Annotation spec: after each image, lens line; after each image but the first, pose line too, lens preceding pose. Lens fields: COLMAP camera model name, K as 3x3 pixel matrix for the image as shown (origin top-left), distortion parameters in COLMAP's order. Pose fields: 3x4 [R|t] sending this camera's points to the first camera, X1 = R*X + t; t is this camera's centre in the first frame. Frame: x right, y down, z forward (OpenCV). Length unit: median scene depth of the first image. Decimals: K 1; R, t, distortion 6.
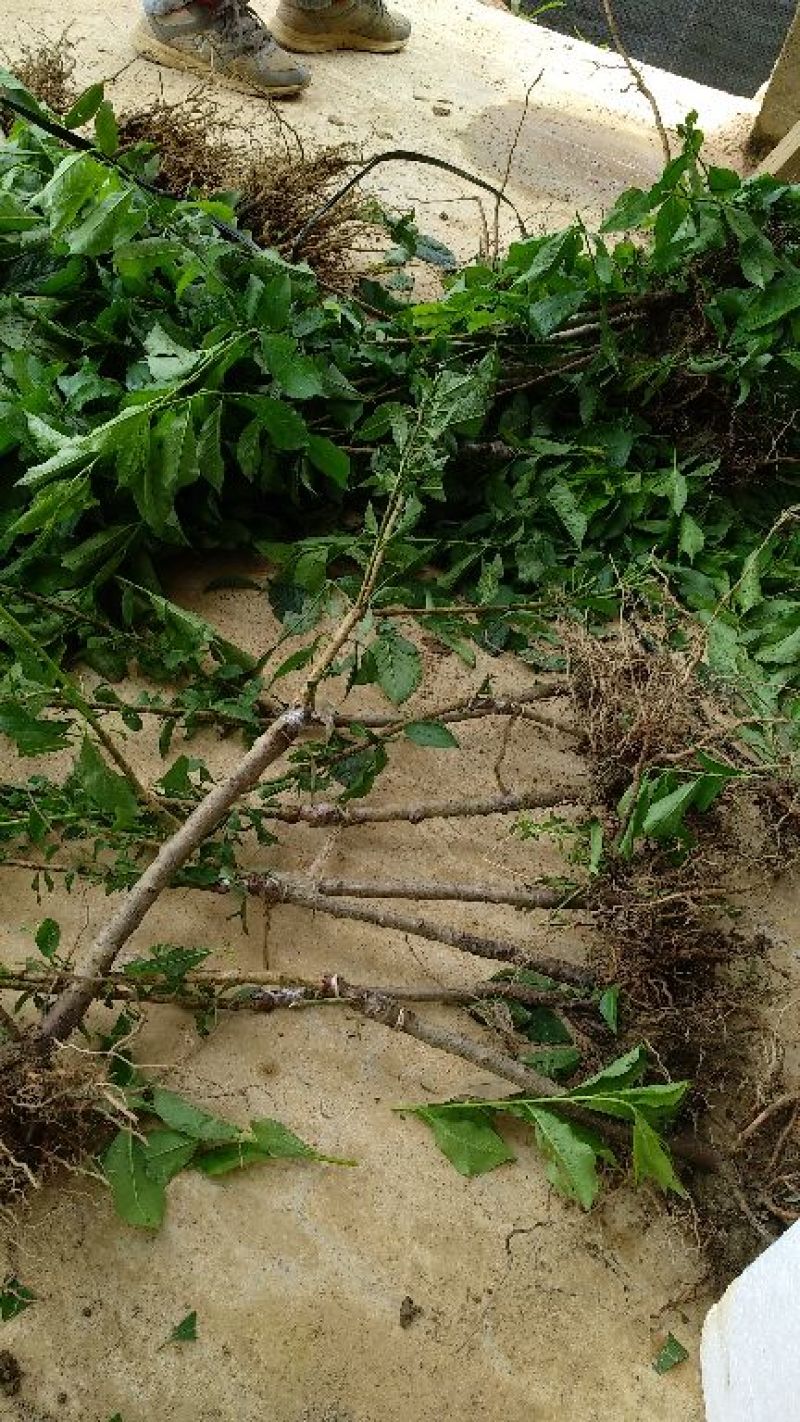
lens RADIAL K [[1154.5, 0, 398.3], [0, 1154.5, 714.8], [0, 0, 1]] dist [-0.002412, 0.004176]
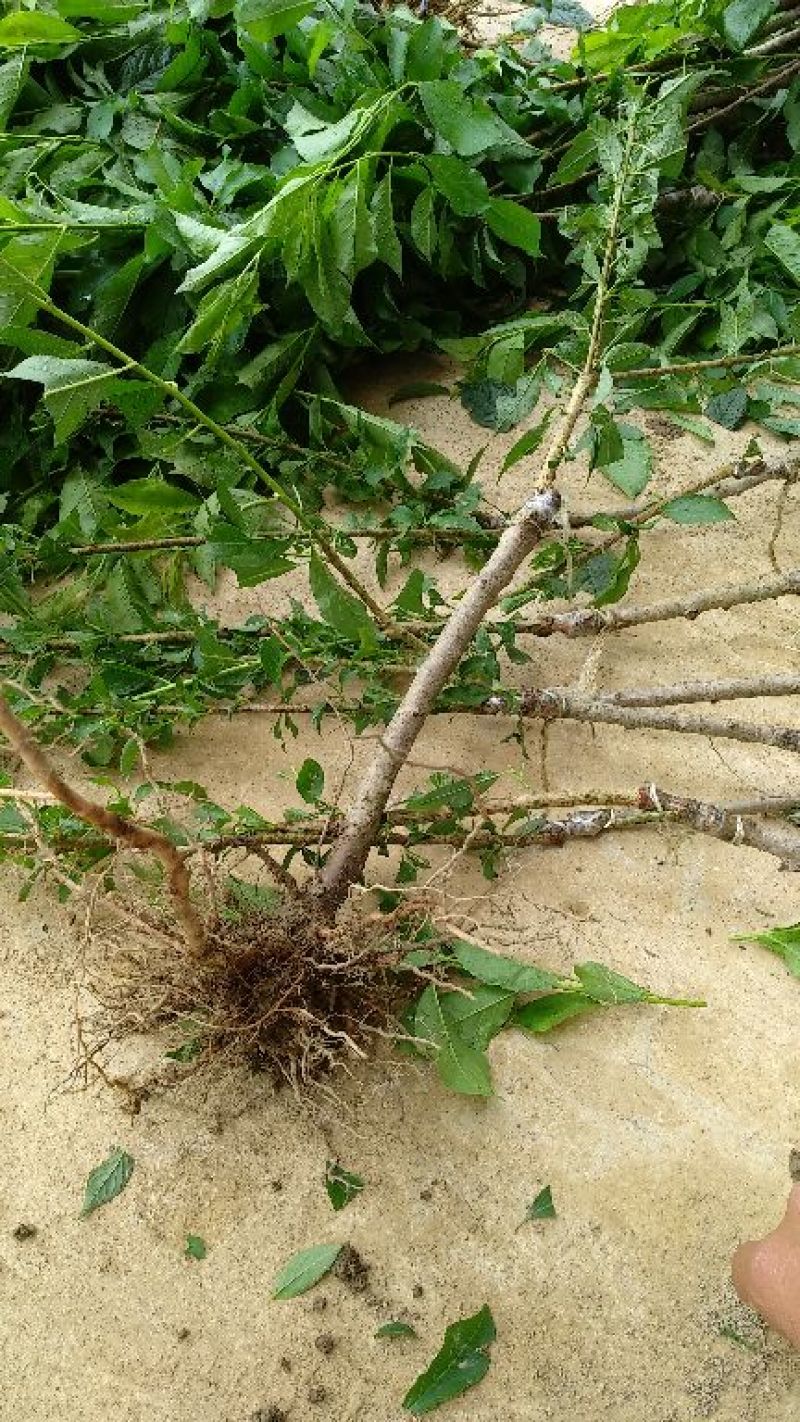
lens RADIAL K [[1161.4, 0, 396.9], [0, 1161.4, 707.6], [0, 0, 1]] dist [-0.004992, 0.003475]
pose [[0.986344, -0.123892, -0.108515, -0.108472], [0.131814, 0.988861, 0.069133, 0.068361], [0.098741, -0.082493, 0.991688, 0.122033]]
